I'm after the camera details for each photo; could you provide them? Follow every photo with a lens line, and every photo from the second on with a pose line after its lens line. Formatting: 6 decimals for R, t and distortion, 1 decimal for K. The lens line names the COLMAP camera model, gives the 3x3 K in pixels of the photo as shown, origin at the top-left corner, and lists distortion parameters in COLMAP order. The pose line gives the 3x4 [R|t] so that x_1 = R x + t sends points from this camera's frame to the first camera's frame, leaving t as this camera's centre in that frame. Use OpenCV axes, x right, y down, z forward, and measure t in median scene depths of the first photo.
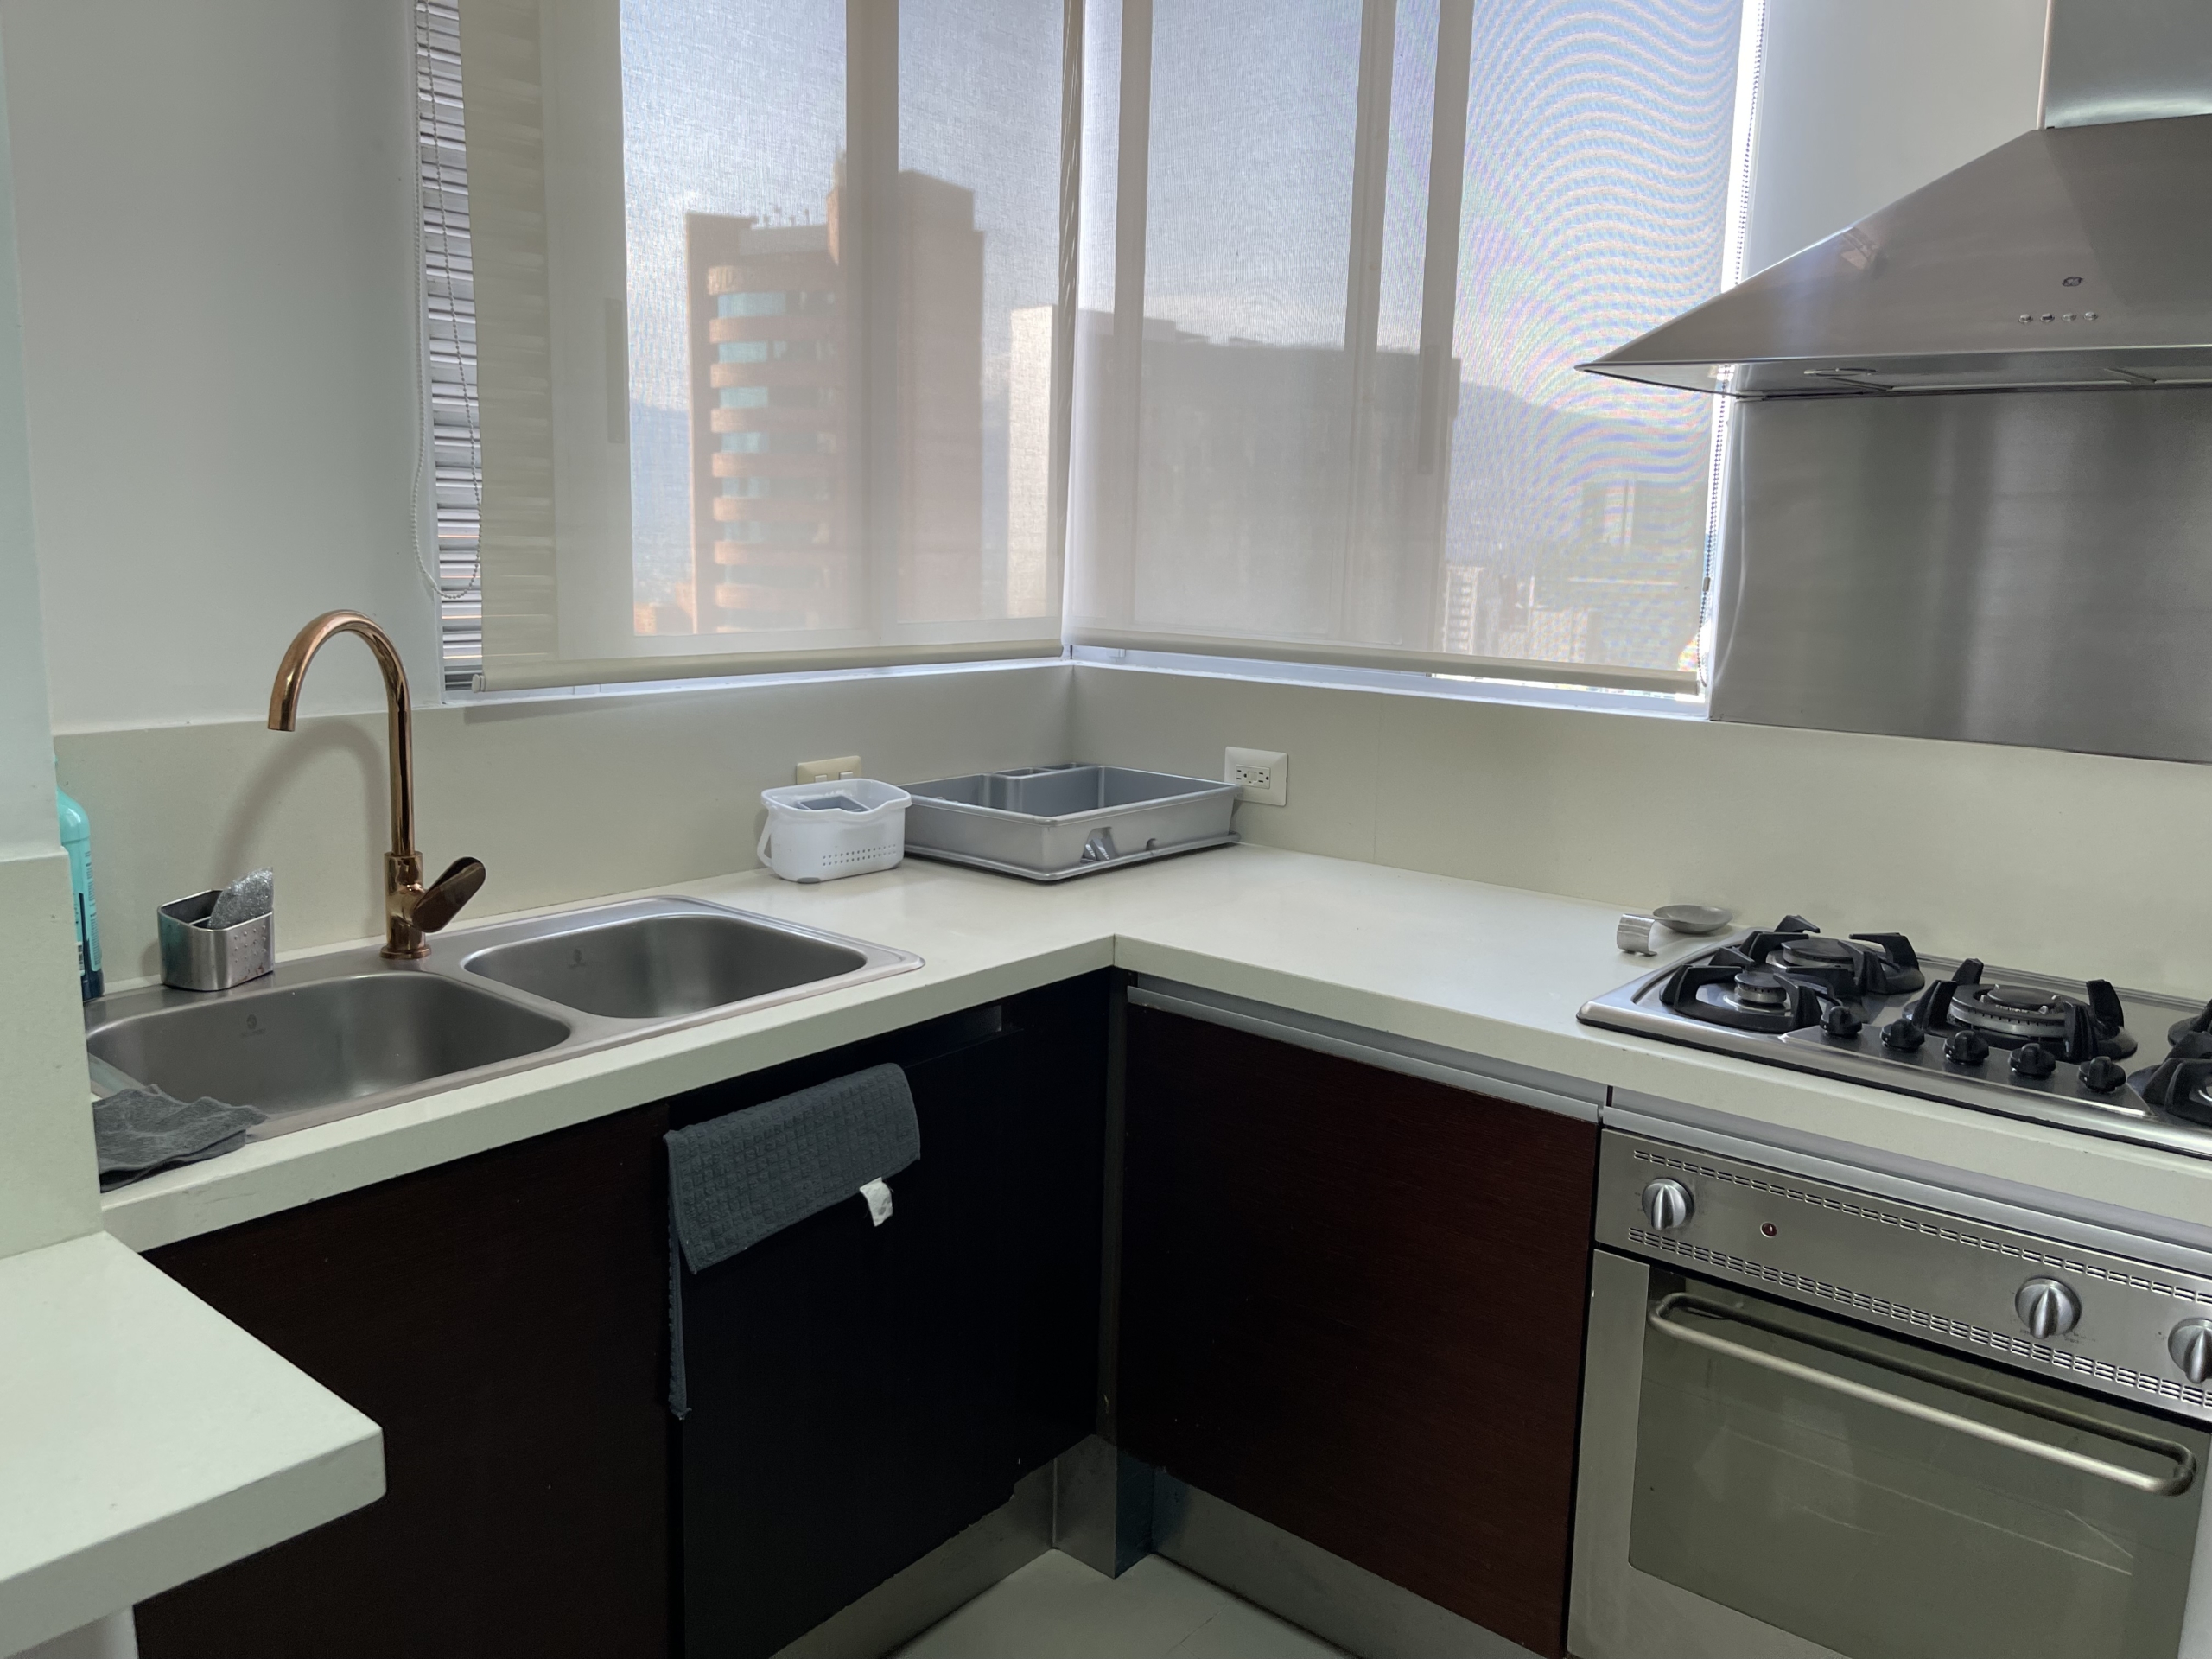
lens RADIAL K [[1691.5, 0, 1097.0], [0, 1691.5, 823.5], [0, 0, 1]] dist [0.079179, -0.118639]
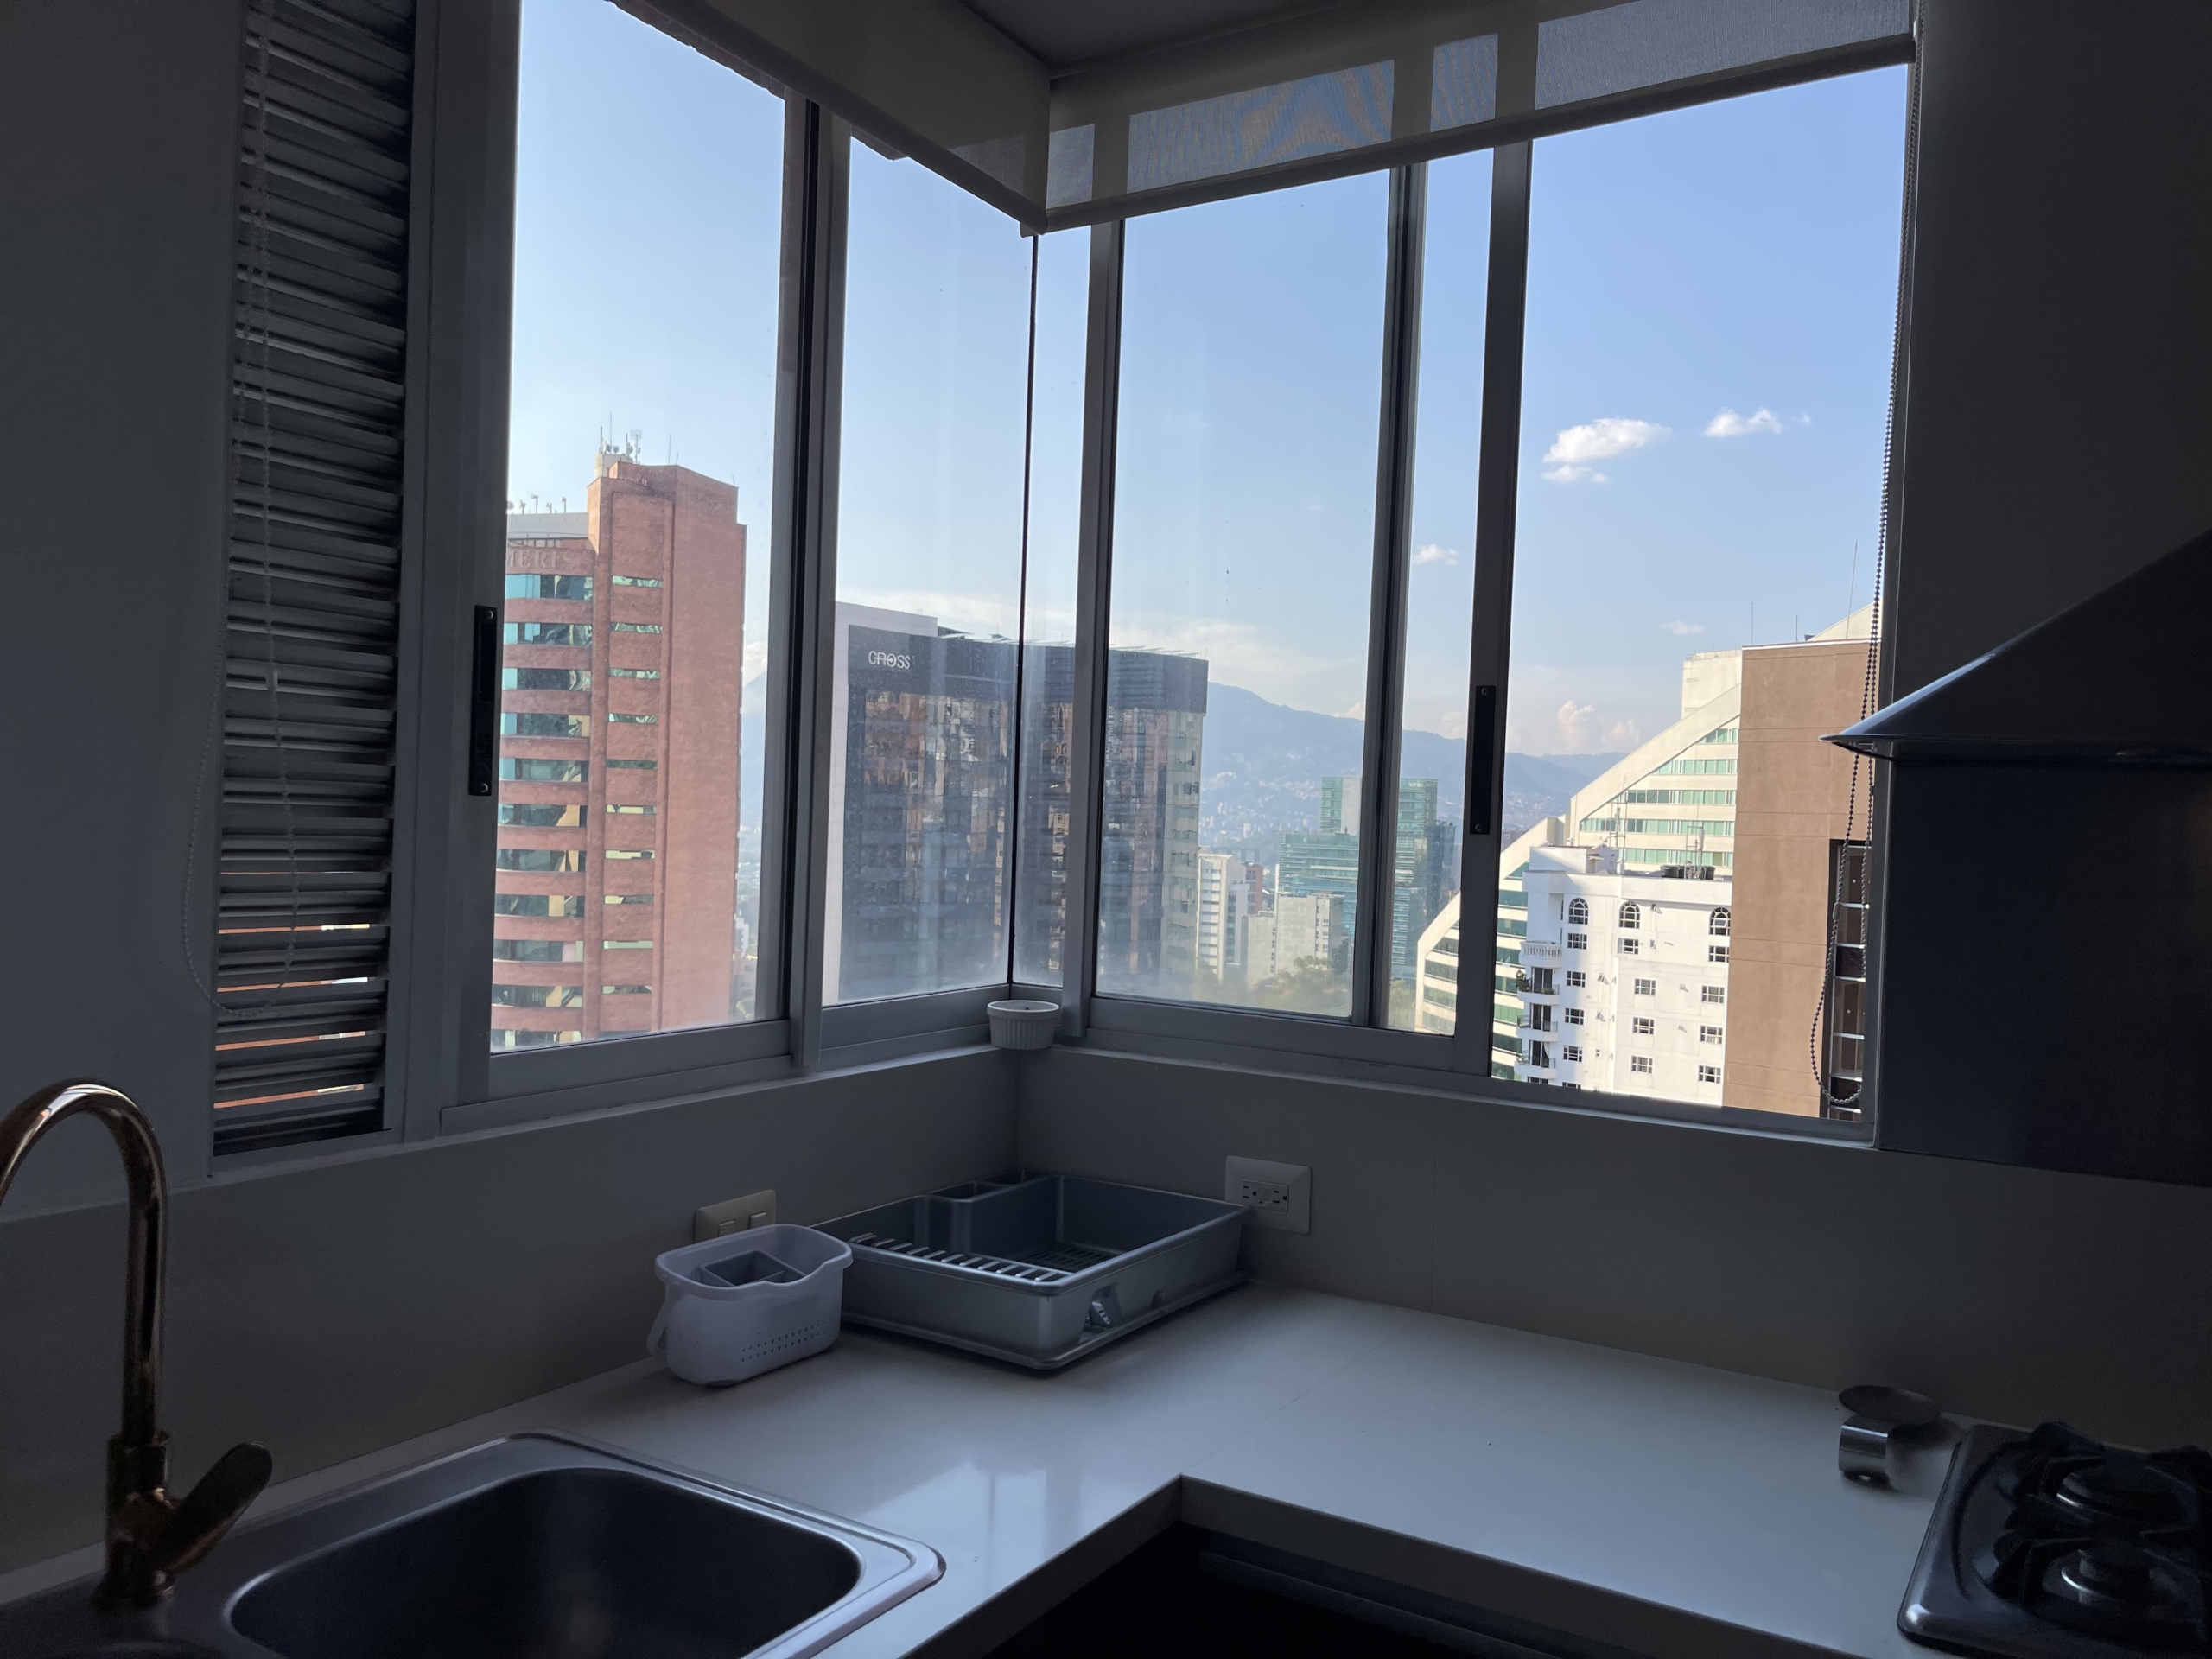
lens RADIAL K [[1701.3, 0, 1113.6], [0, 1701.3, 837.0], [0, 0, 1]] dist [0.067547, -0.090982]
pose [[0.988178, 0.008805, 0.153061, -0.141532], [0.015490, 0.987507, -0.156814, -0.095477], [-0.152529, 0.157331, 0.975696, 0.270217]]
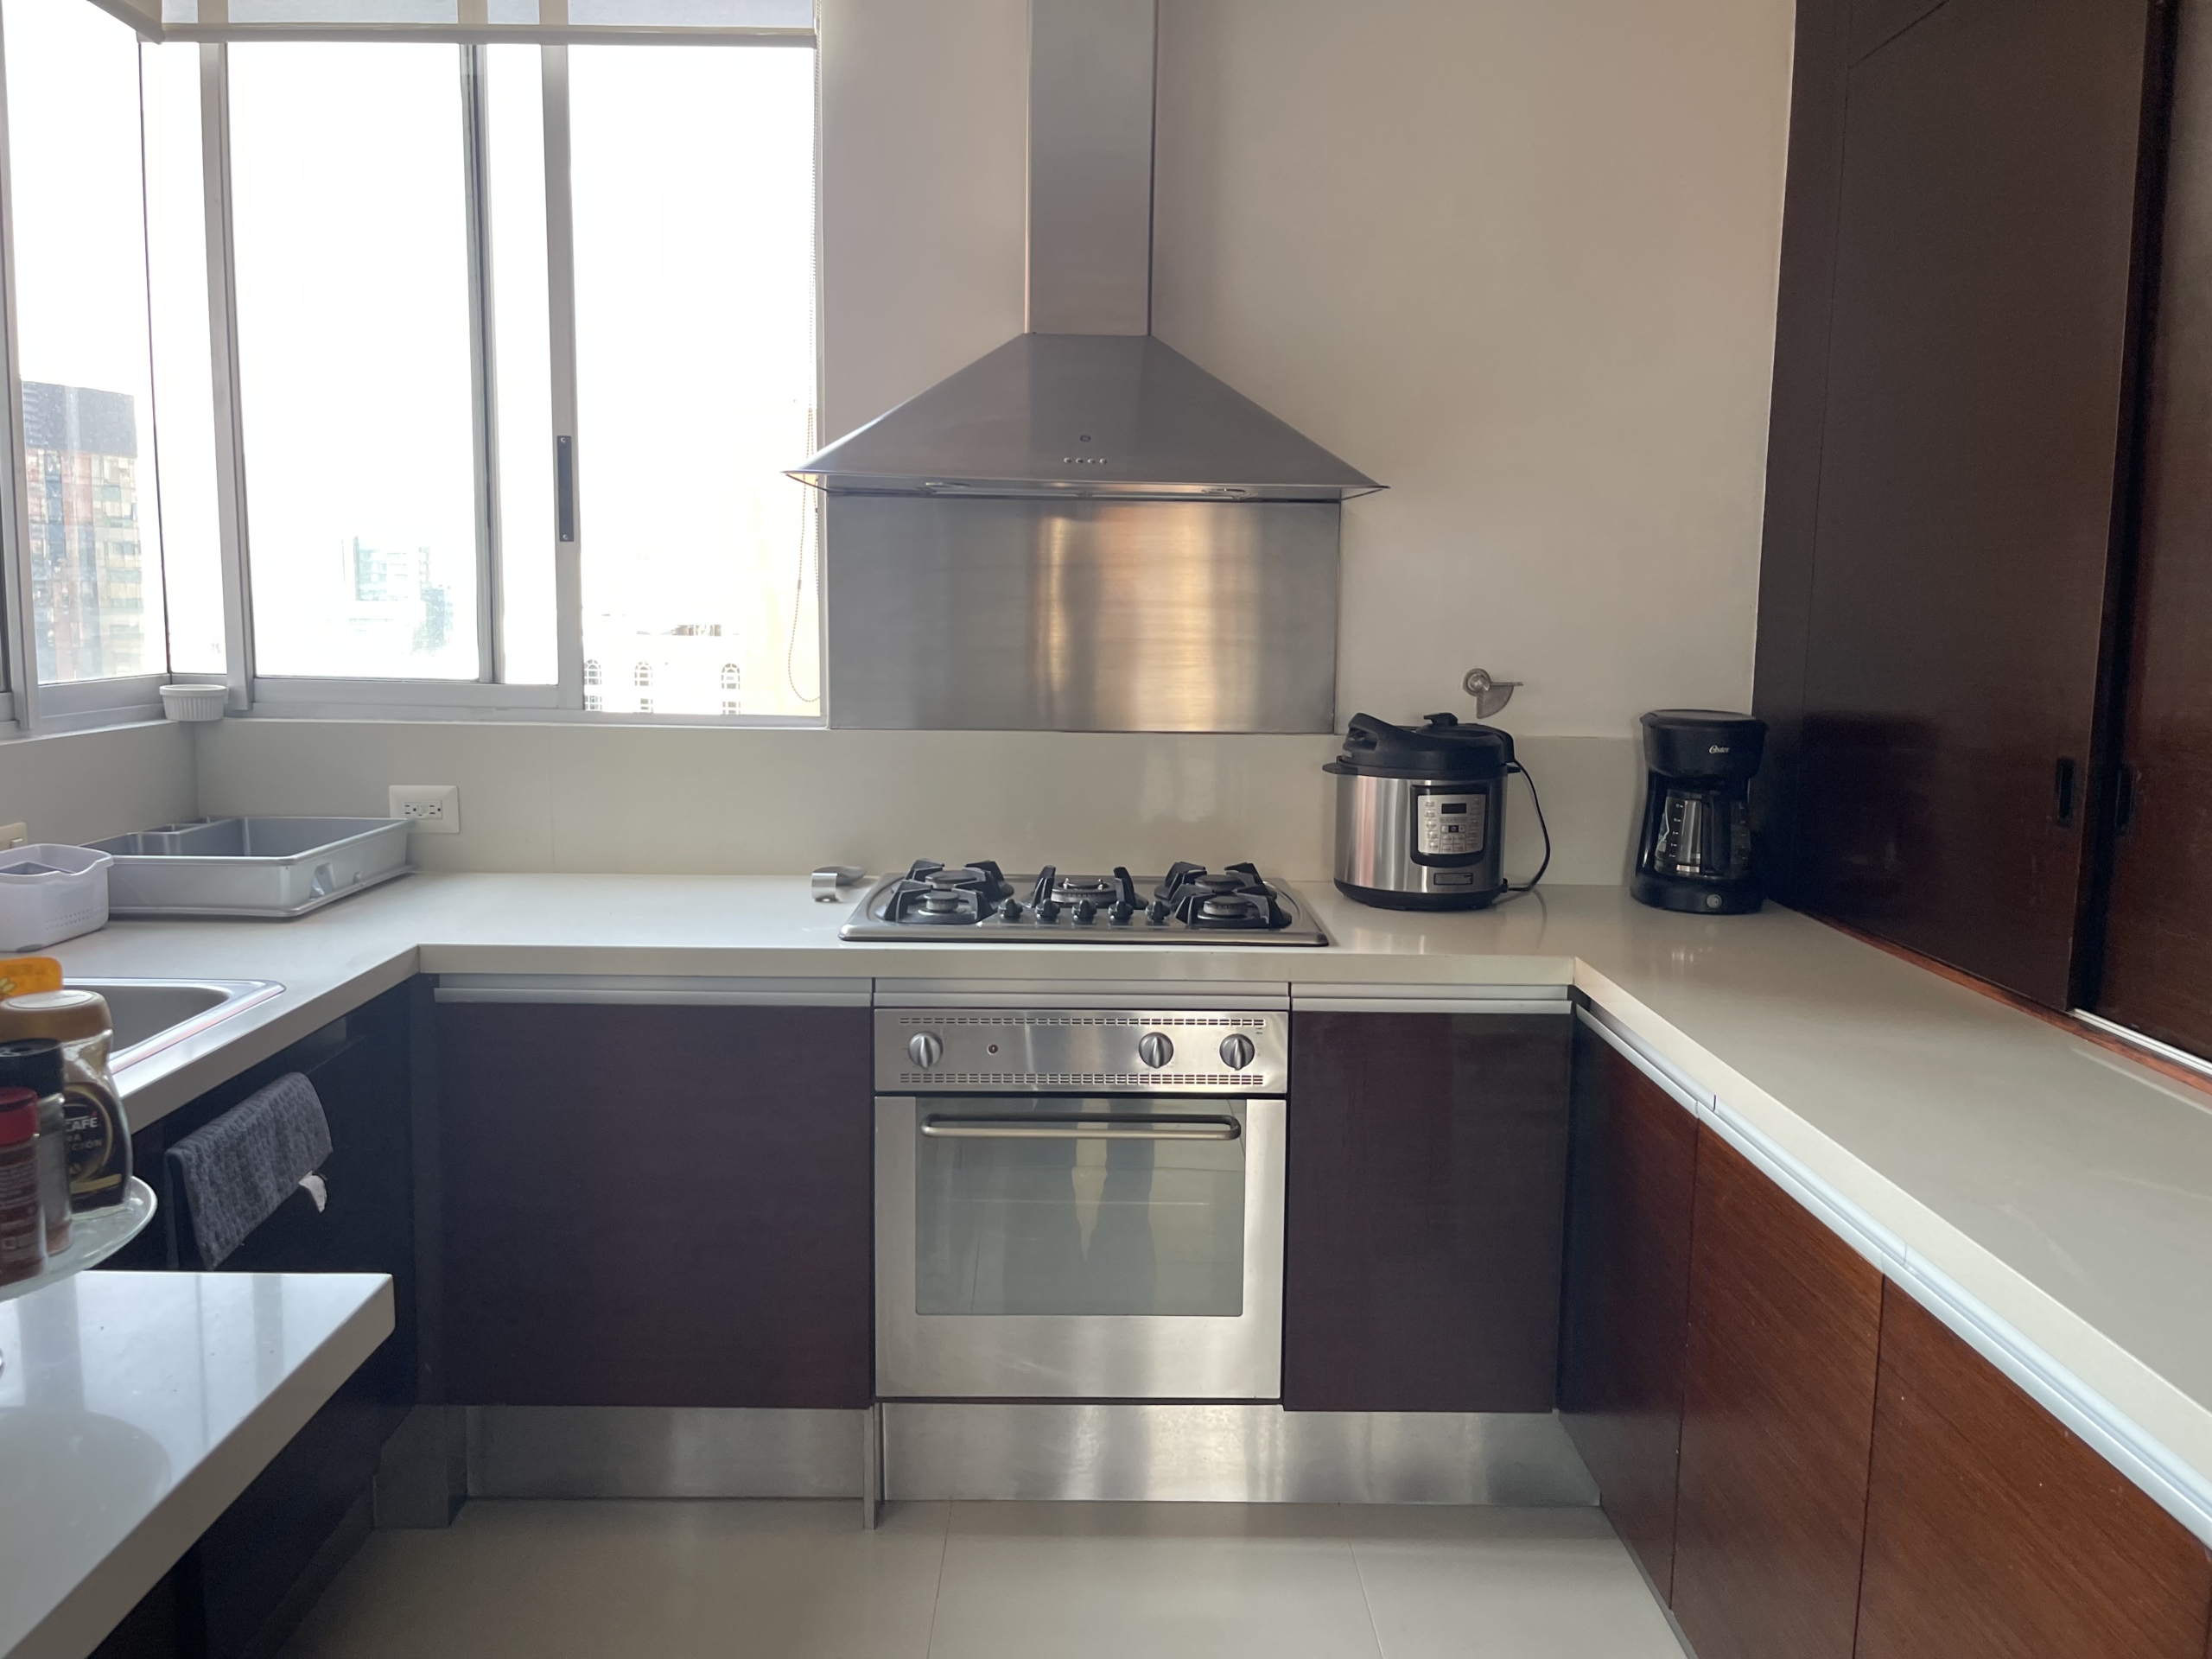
lens RADIAL K [[1701.3, 0, 1113.6], [0, 1701.3, 837.0], [0, 0, 1]] dist [0.067547, -0.090982]
pose [[0.754842, -0.101476, 0.648009, -0.402356], [0.117122, 0.992935, 0.019059, 0.028950], [-0.645365, 0.061509, 0.761394, -0.190471]]
